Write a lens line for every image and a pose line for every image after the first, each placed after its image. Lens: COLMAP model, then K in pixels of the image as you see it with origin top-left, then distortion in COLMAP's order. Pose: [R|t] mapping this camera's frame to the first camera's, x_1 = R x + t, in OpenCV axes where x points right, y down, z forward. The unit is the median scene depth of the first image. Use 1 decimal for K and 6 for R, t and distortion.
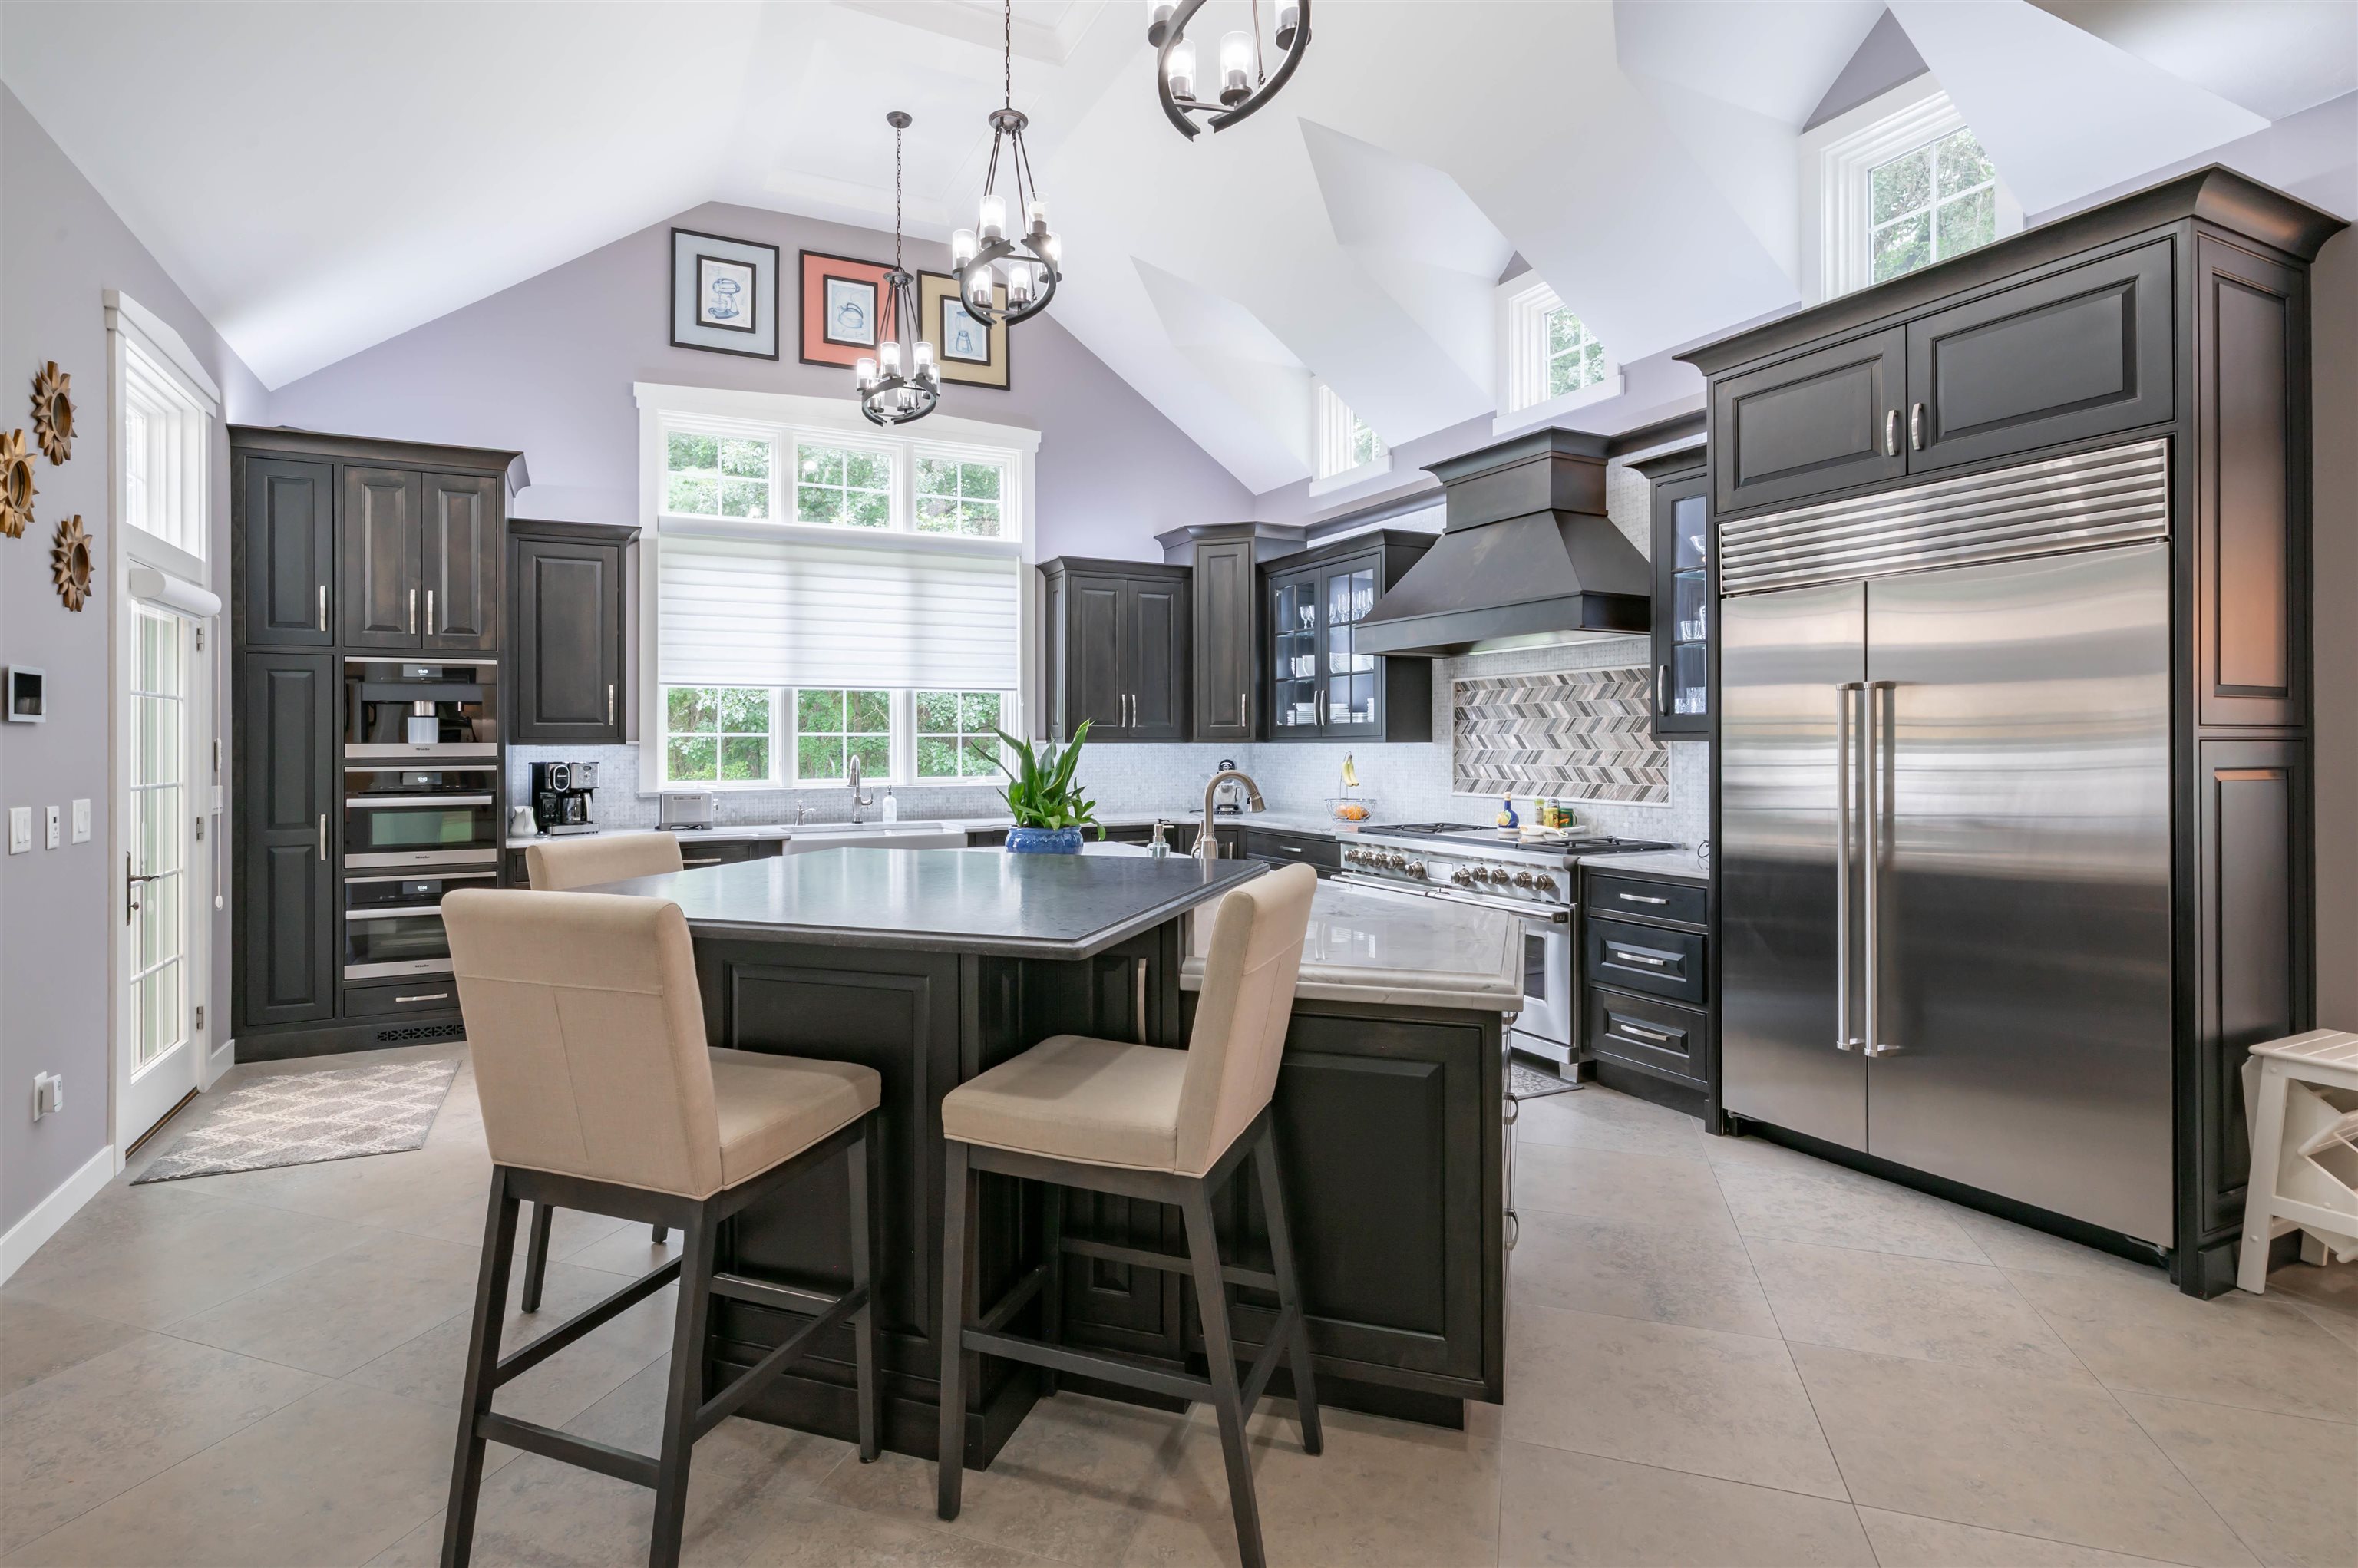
lens RADIAL K [[1140.1, 0, 1171.0], [0, 1140.1, 729.0], [0, 0, 1]] dist [0.000701, 0.000330]
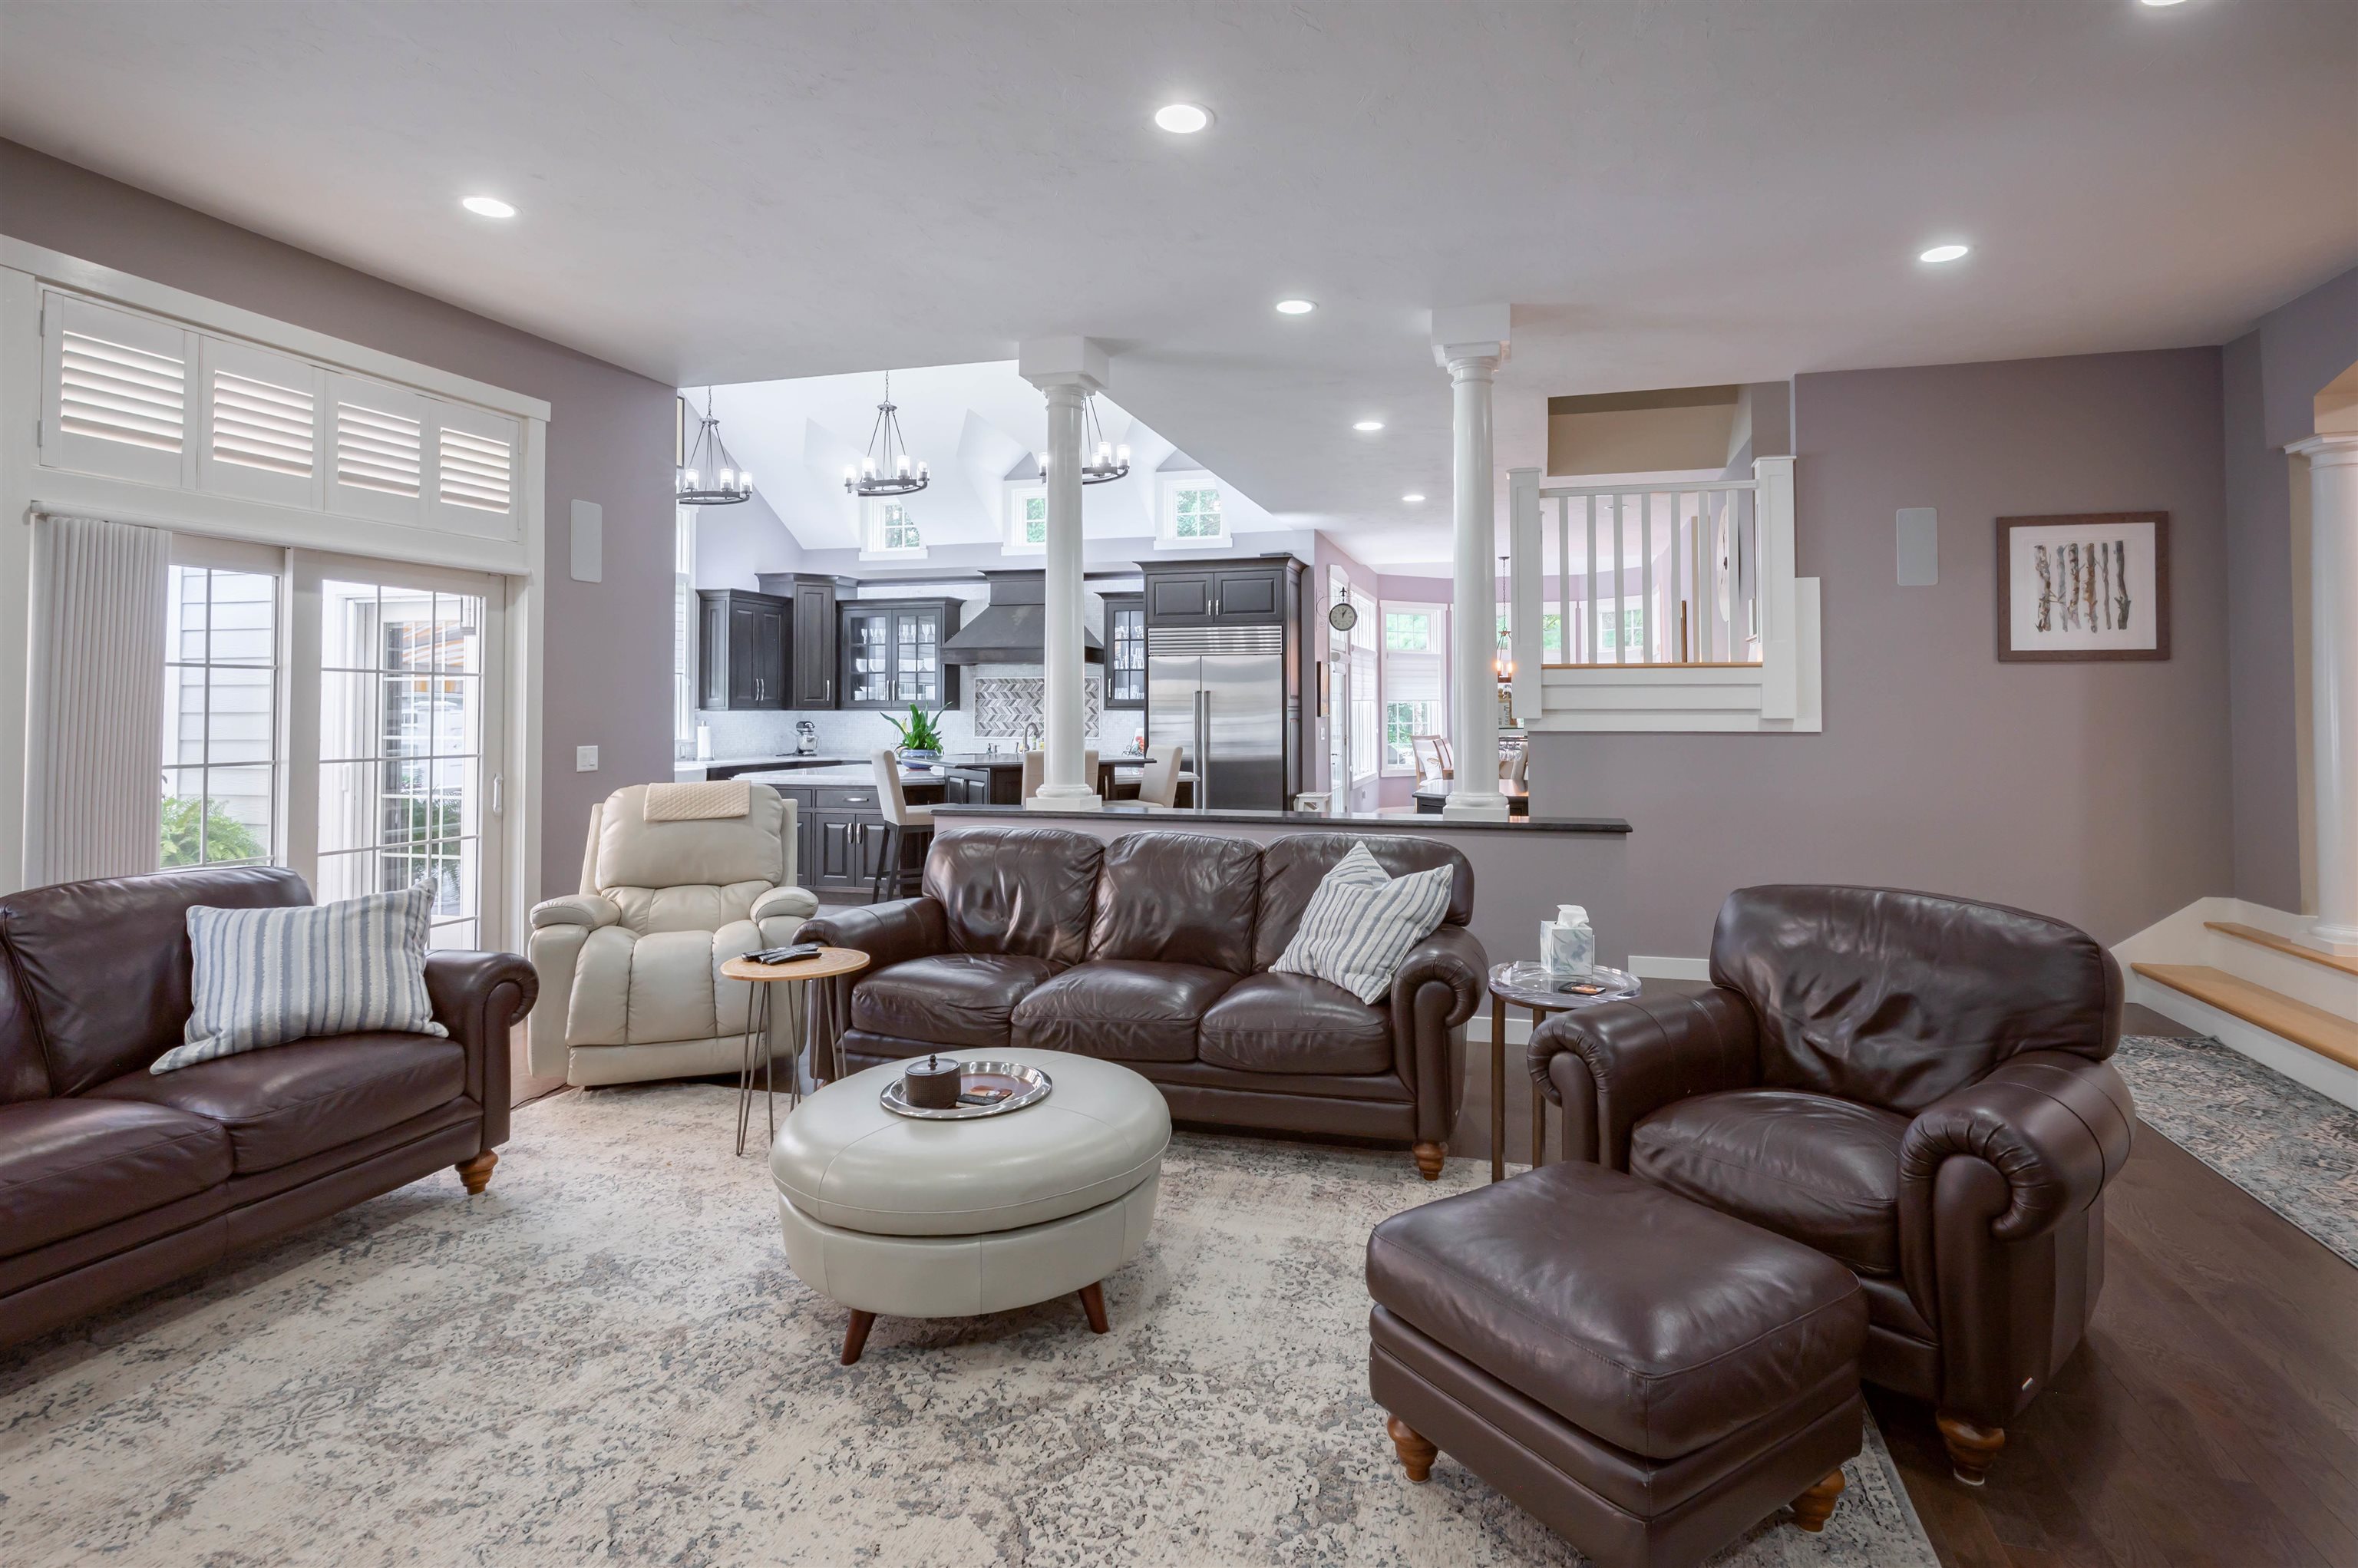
lens RADIAL K [[1168.4, 0, 1186.4], [0, 1168.4, 657.9], [0, 0, 1]] dist [-0.000071, 0.000824]
pose [[0.689303, 0.037419, 0.723507, -0.814837], [-0.008422, 0.999012, -0.043644, 0.004941], [-0.724425, 0.023990, 0.688936, -0.532208]]
